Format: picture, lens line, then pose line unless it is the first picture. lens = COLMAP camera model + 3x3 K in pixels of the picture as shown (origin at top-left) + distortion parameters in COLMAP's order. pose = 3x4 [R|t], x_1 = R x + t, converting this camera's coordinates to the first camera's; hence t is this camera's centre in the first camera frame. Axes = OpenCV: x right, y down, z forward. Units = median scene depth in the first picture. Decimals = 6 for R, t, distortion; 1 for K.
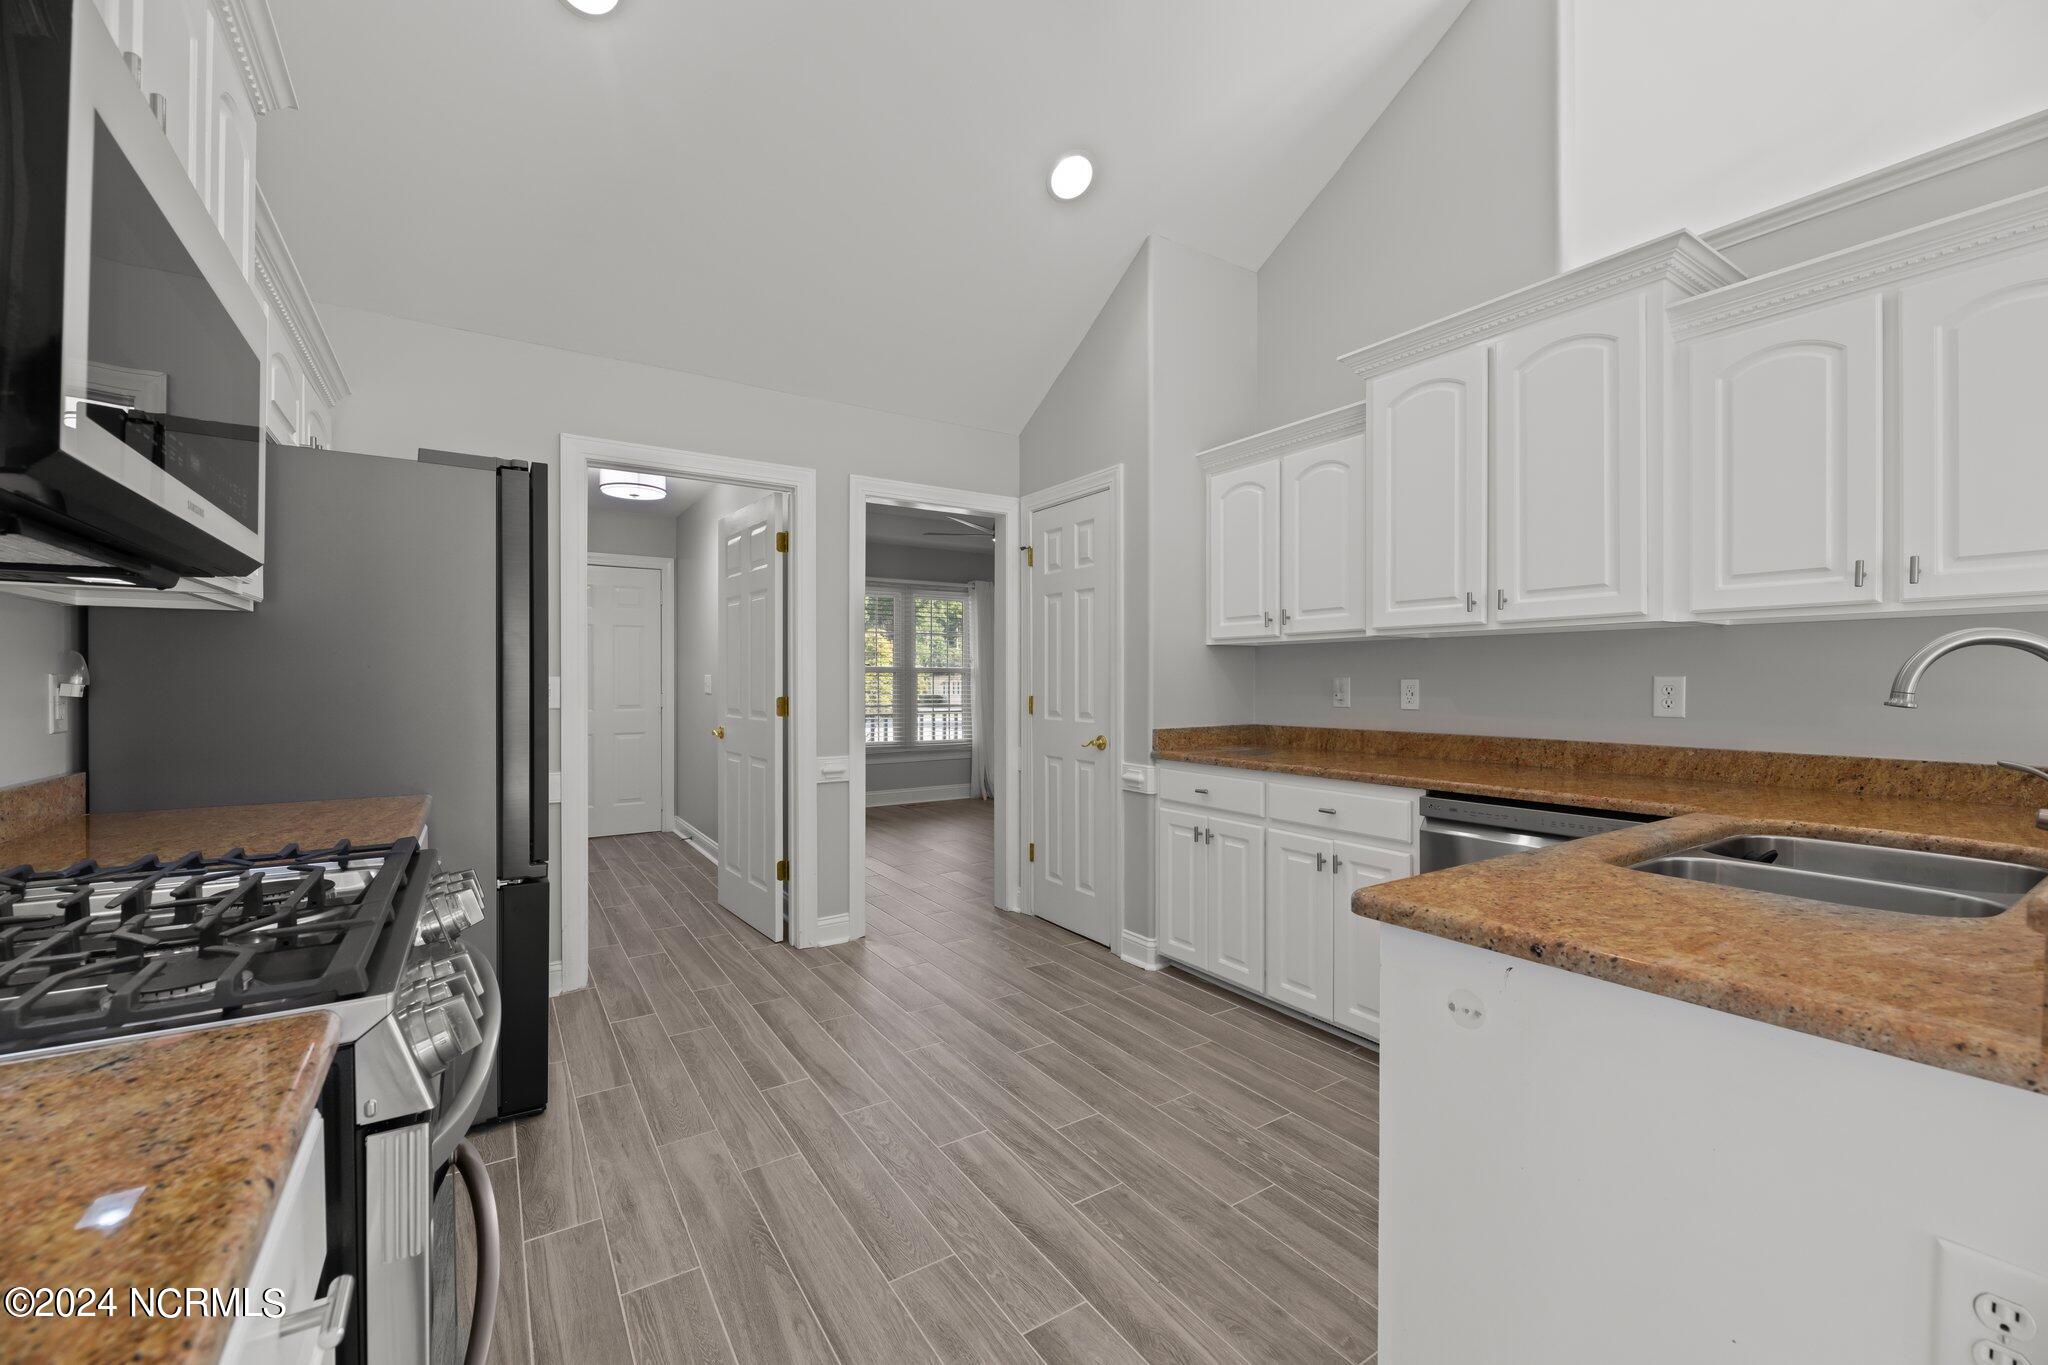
lens RADIAL K [[825.6, 0, 1018.5], [0, 825.6, 682.1], [0, 0, 1]] dist [-0.002395, 0.001036]
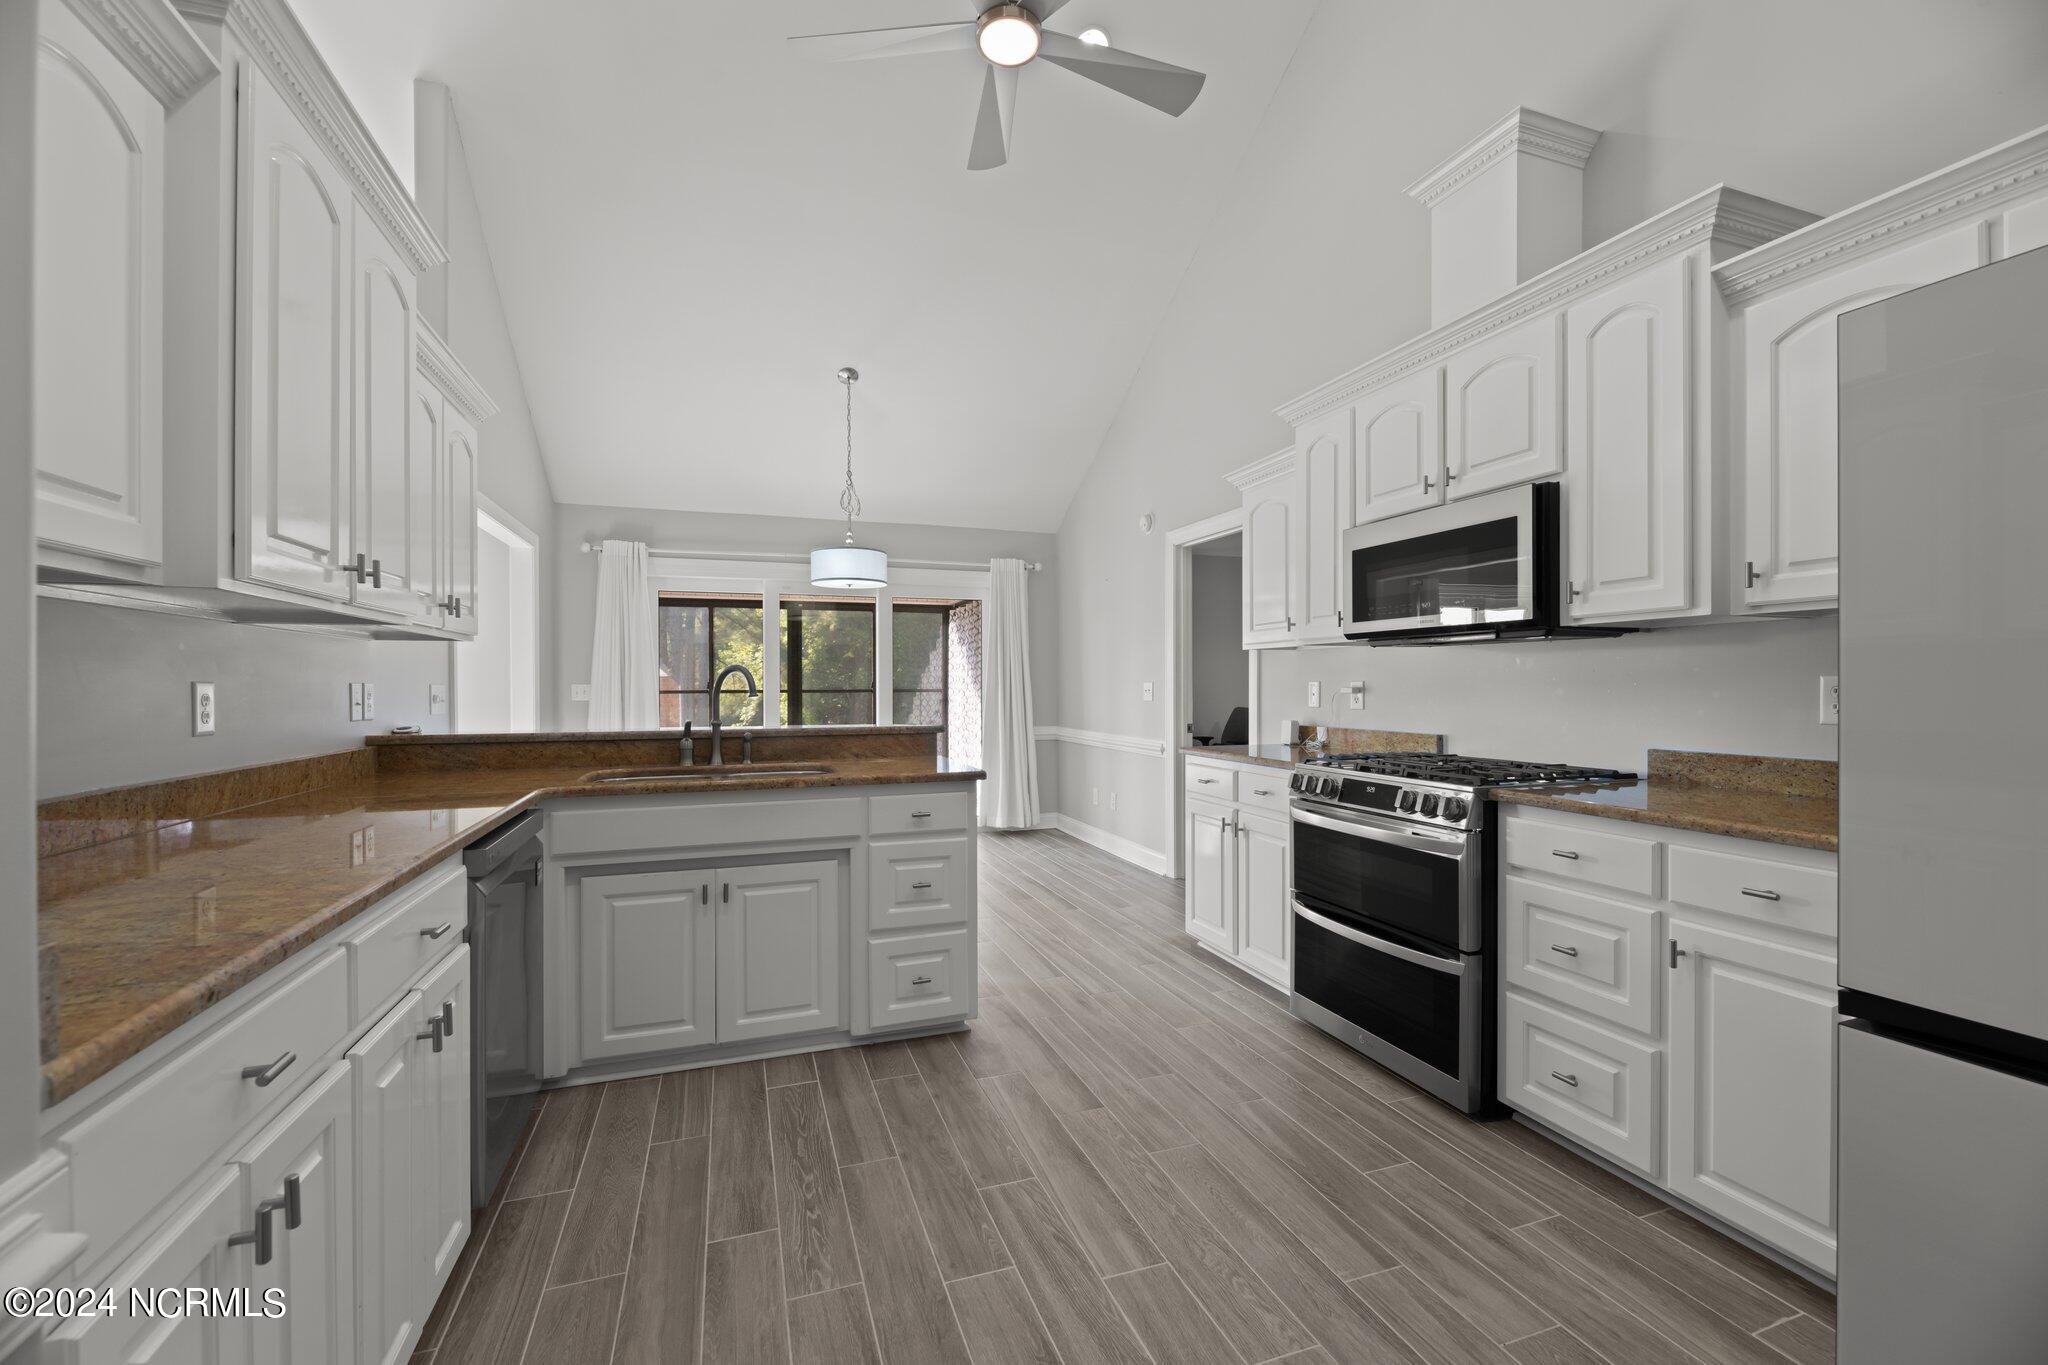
lens RADIAL K [[825.6, 0, 1011.3], [0, 825.6, 685.9], [0, 0, 1]] dist [-0.002395, 0.001036]
pose [[-0.968105, 0.002751, 0.250528, -0.148603], [0.003537, 0.999990, 0.002687, -0.003475], [-0.250518, 0.003487, -0.968106, 1.759397]]
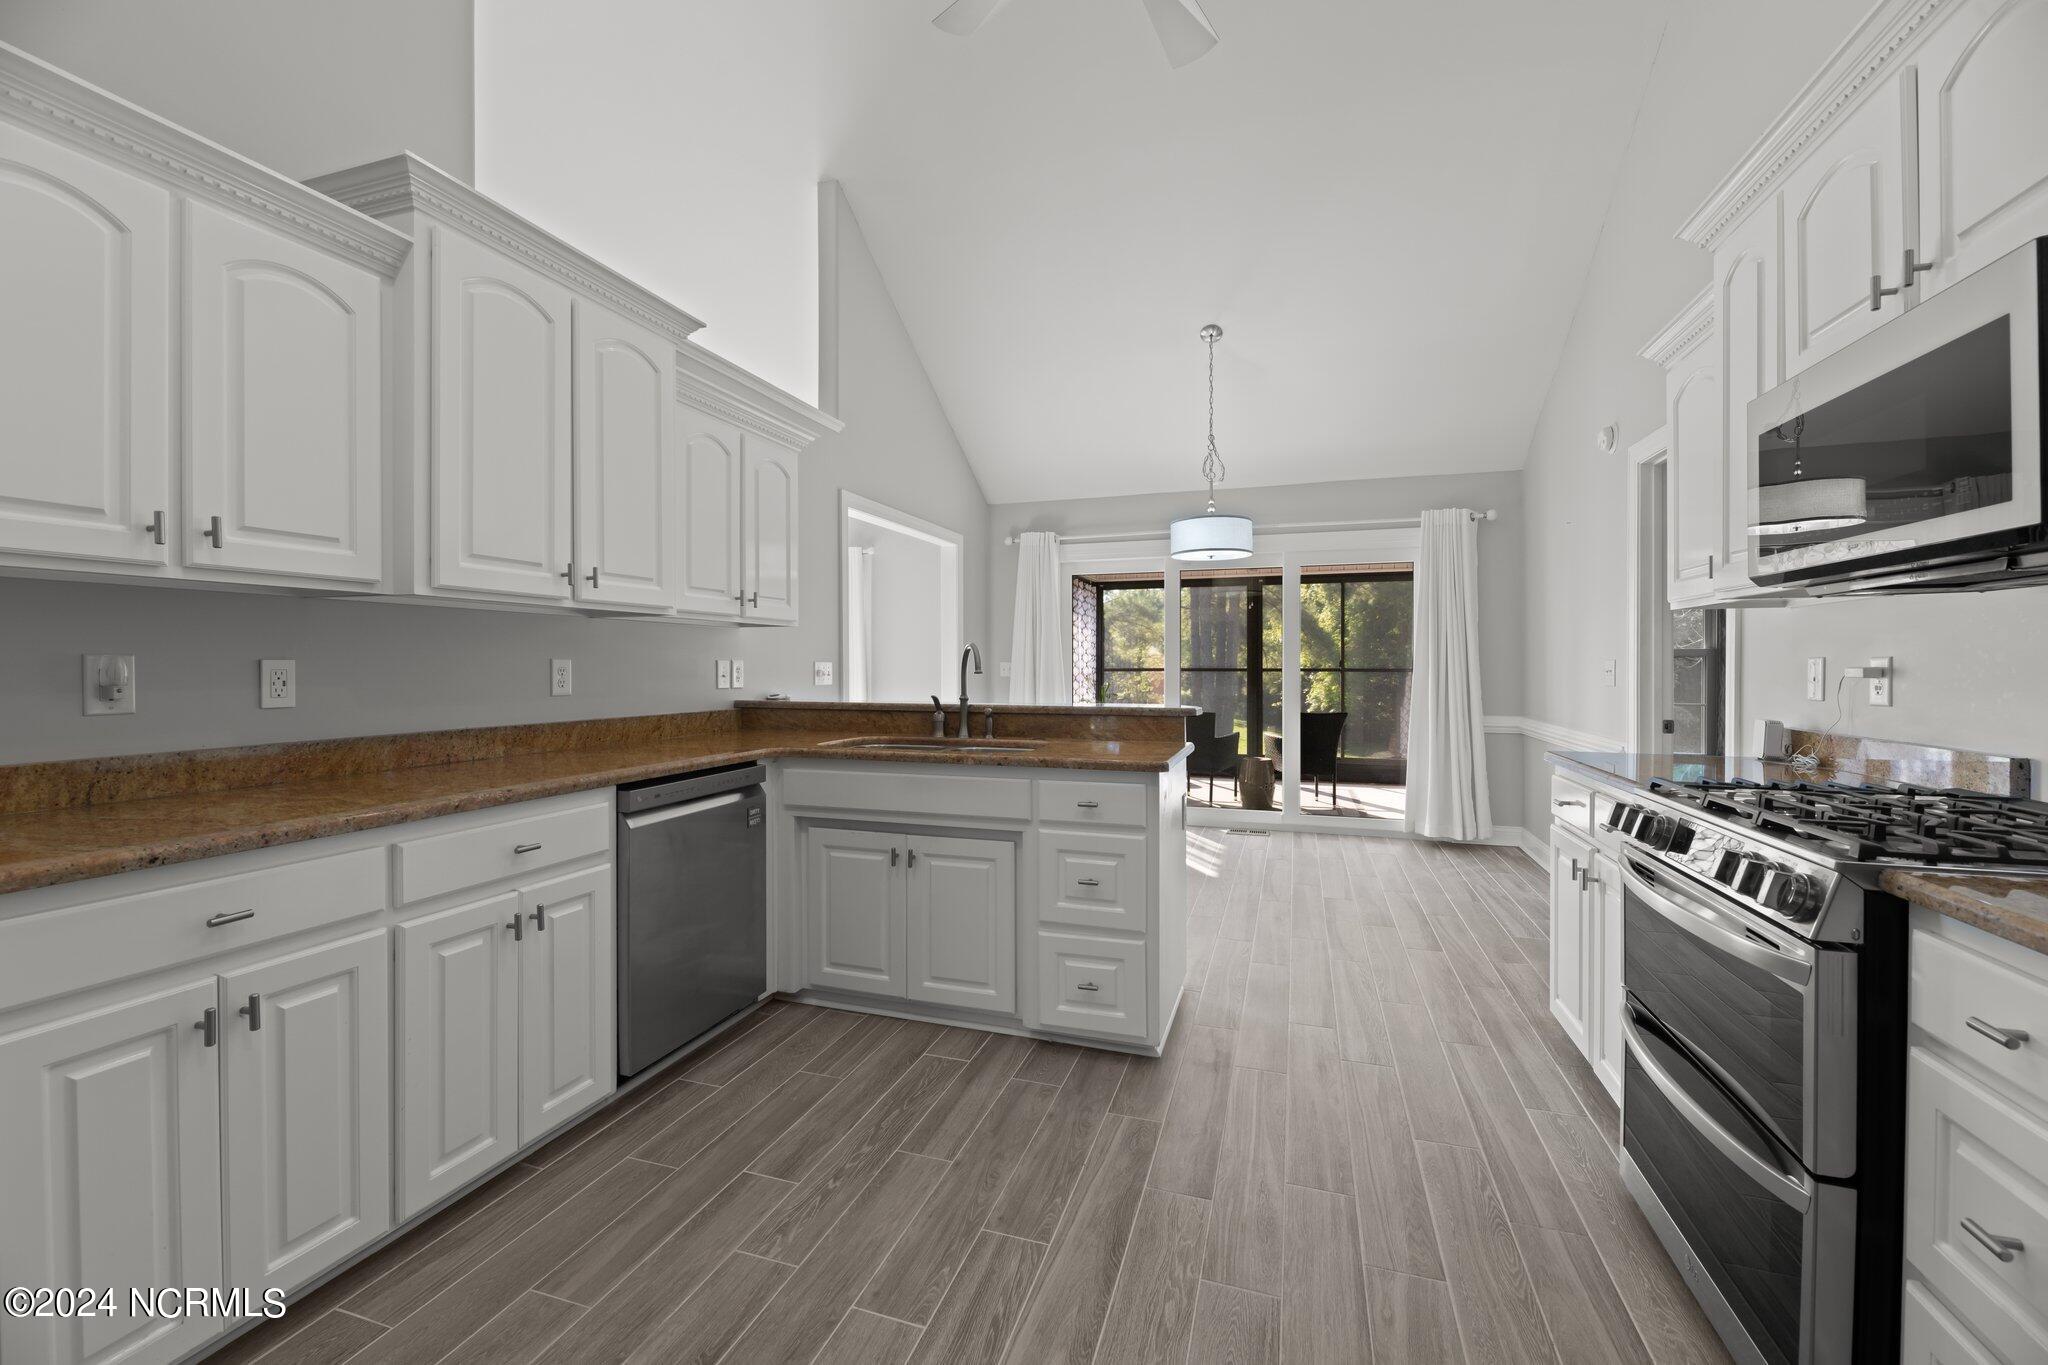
lens RADIAL K [[825.6, 0, 1019.4], [0, 825.6, 666.4], [0, 0, 1]] dist [-0.002395, 0.001036]
pose [[-0.619715, -0.001602, 0.784825, -0.534249], [0.001115, 0.999995, 0.002922, 0.000631], [-0.784826, 0.002685, -0.619710, 1.365275]]
